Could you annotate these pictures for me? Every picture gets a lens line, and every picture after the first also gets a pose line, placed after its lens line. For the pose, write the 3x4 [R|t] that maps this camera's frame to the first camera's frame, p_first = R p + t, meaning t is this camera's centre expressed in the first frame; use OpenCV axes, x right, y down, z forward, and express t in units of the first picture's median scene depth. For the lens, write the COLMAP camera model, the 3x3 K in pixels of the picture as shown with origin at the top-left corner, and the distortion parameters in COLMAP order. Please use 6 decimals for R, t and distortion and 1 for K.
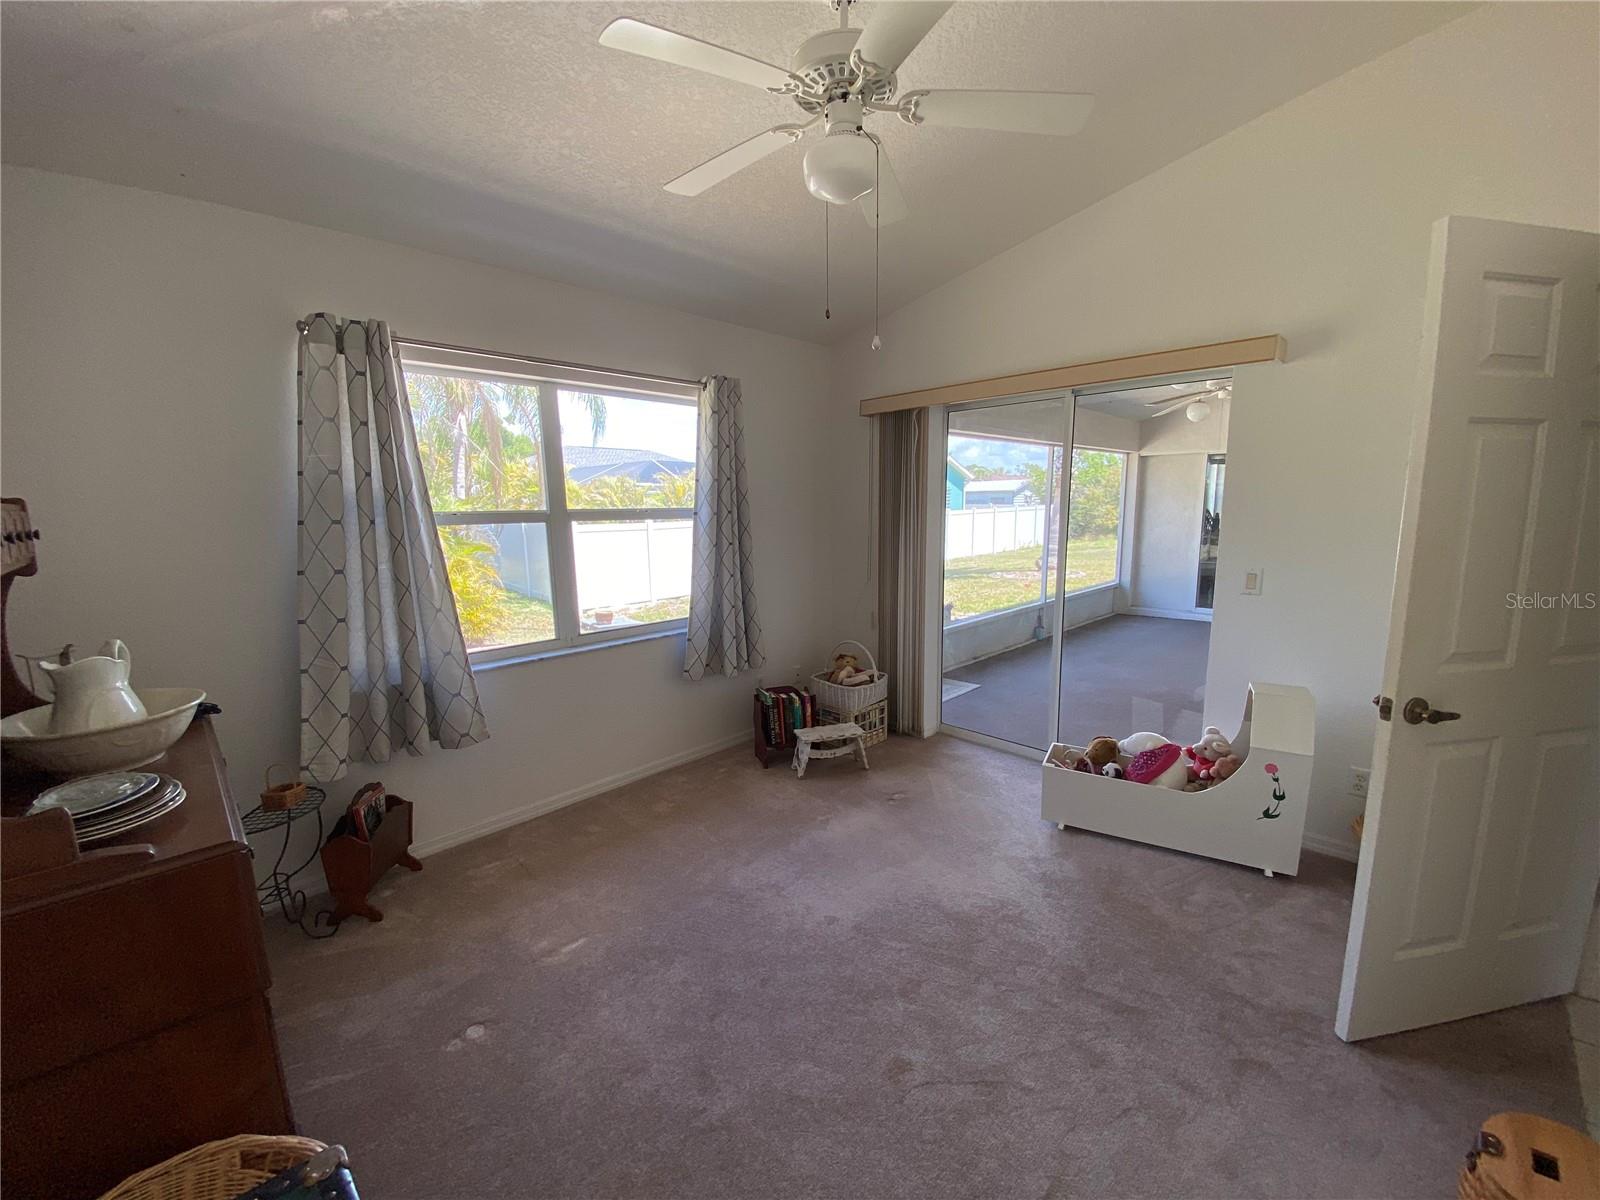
lens RADIAL K [[645.7, 0, 803.3], [0, 645.7, 605.5], [0, 0, 1]] dist [0.000500, -0.000220]
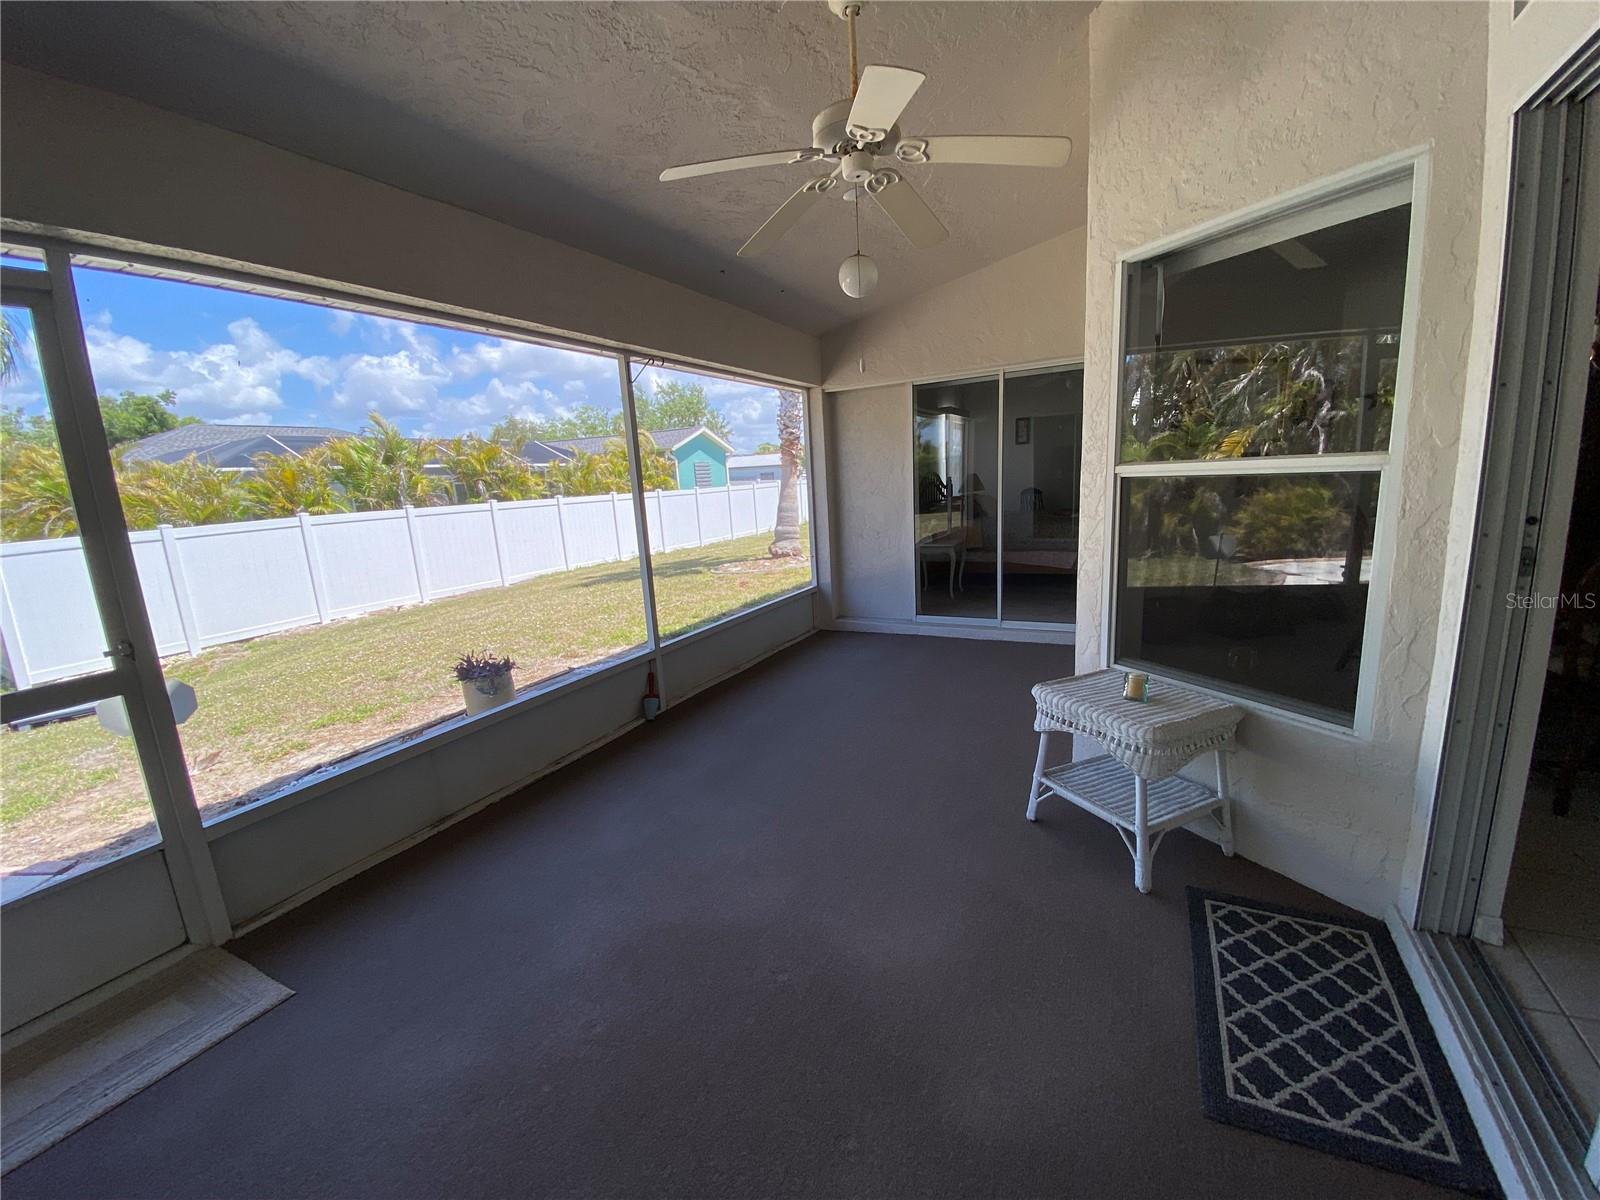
lens RADIAL K [[645.7, 0, 799.3], [0, 645.7, 597.3], [0, 0, 1]] dist [0.000500, -0.000220]
pose [[0.955151, -0.101205, 0.278289, 0.286810], [0.096547, 0.994863, 0.030428, -0.044748], [-0.279939, -0.002195, 0.960015, 0.367198]]
